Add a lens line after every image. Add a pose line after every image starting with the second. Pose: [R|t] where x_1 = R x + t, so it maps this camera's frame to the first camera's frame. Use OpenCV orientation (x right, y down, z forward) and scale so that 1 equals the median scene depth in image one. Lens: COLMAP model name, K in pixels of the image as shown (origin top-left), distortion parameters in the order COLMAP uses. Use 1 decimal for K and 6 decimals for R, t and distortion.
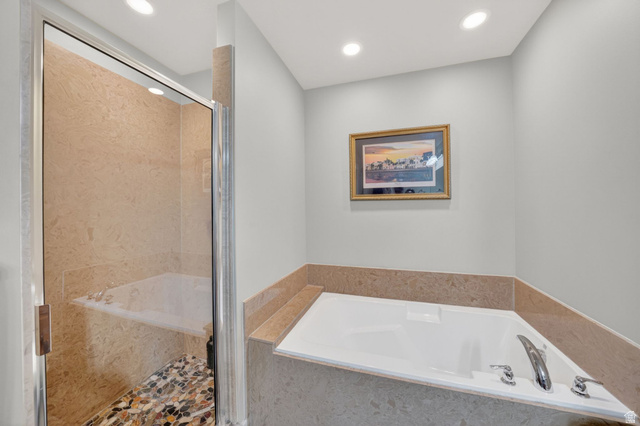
lens RADIAL K [[232.3, 0, 319.2], [0, 232.3, 210.4], [0, 0, 1]] dist [-0.014839, 0.000047]
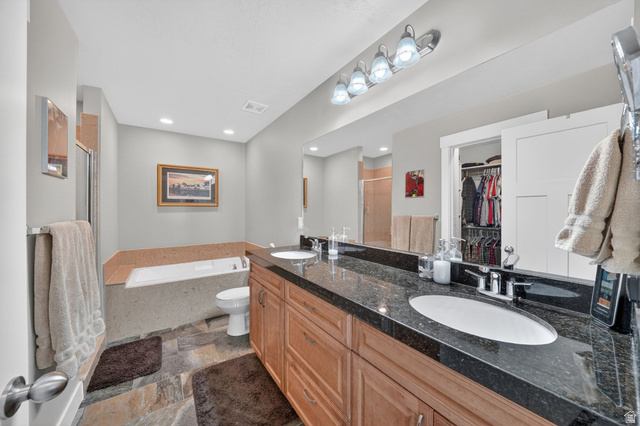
lens RADIAL K [[232.3, 0, 319.2], [0, 232.3, 210.4], [0, 0, 1]] dist [-0.014839, 0.000047]
pose [[0.615158, 0.014336, 0.788274, -0.436606], [-0.005075, 0.999886, -0.014225, 0.004782], [-0.788388, 0.004750, 0.615161, -0.848640]]
